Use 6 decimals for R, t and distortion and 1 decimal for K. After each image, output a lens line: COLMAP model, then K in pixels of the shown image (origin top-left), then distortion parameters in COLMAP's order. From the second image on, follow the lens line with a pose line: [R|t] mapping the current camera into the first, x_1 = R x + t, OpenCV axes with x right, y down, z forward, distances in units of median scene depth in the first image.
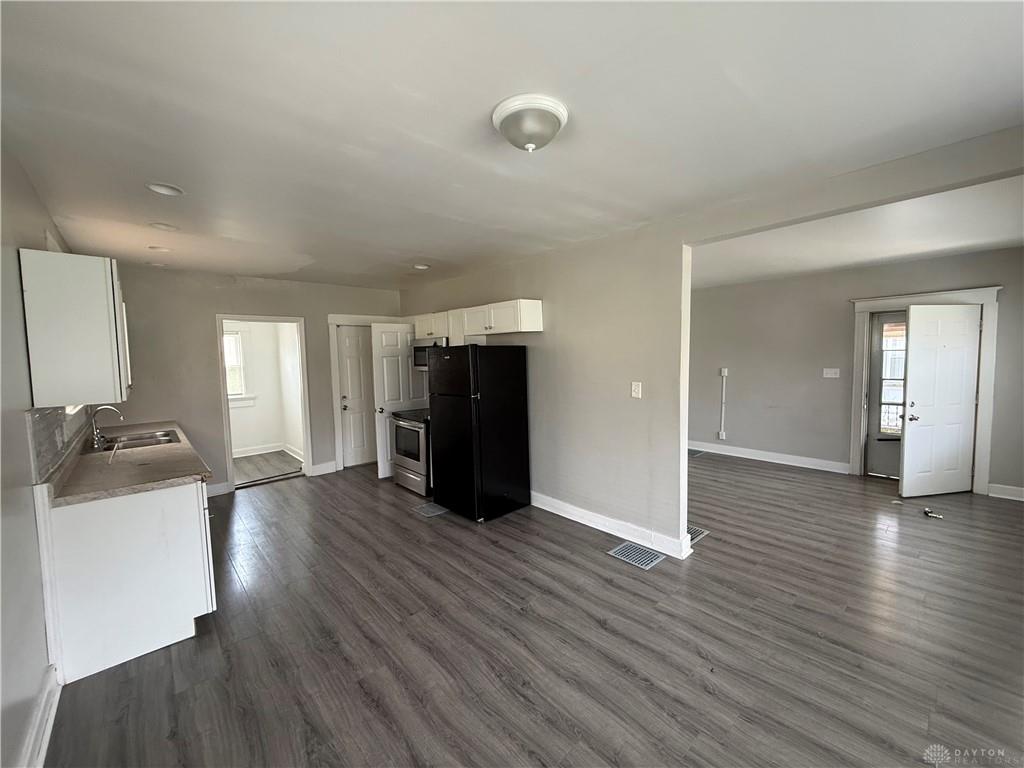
lens RADIAL K [[403.7, 0, 512.0], [0, 403.7, 384.0], [0, 0, 1]] dist [0.000021, 0.000132]
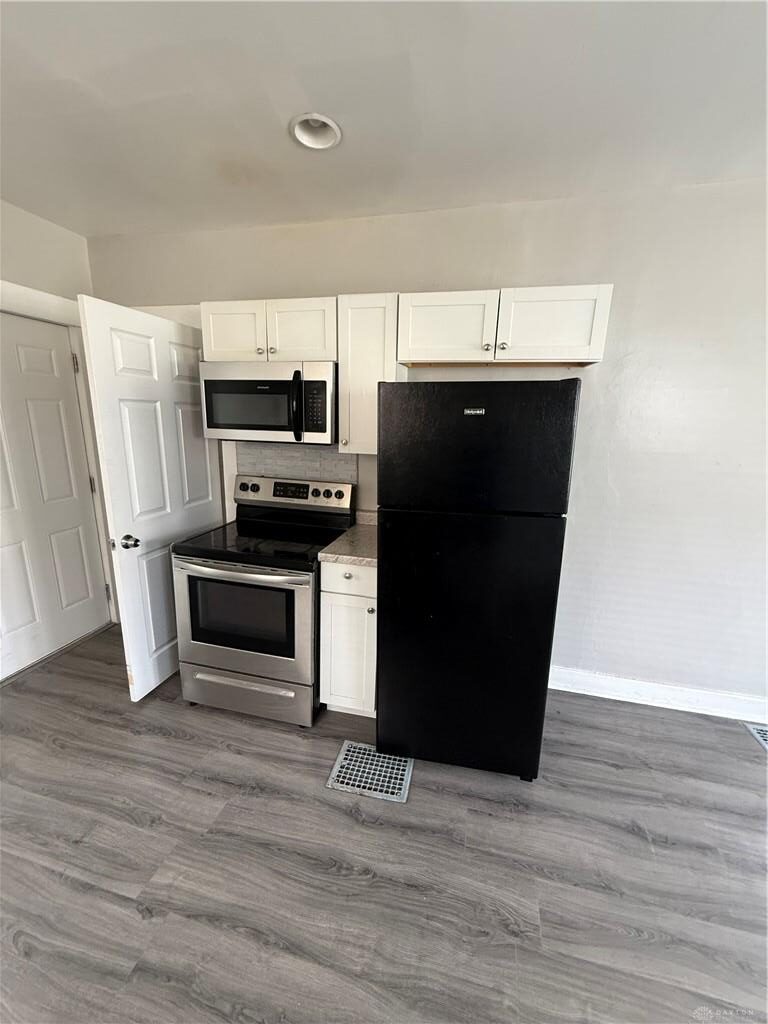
lens RADIAL K [[403.7, 0, 384.0], [0, 403.7, 512.0], [0, 0, 1]] dist [0.000021, 0.000132]
pose [[0.830758, -0.084839, 0.550130, -0.413703], [-0.002570, 0.987722, 0.156203, -0.030241], [-0.556627, -0.131181, 0.820340, 0.683853]]
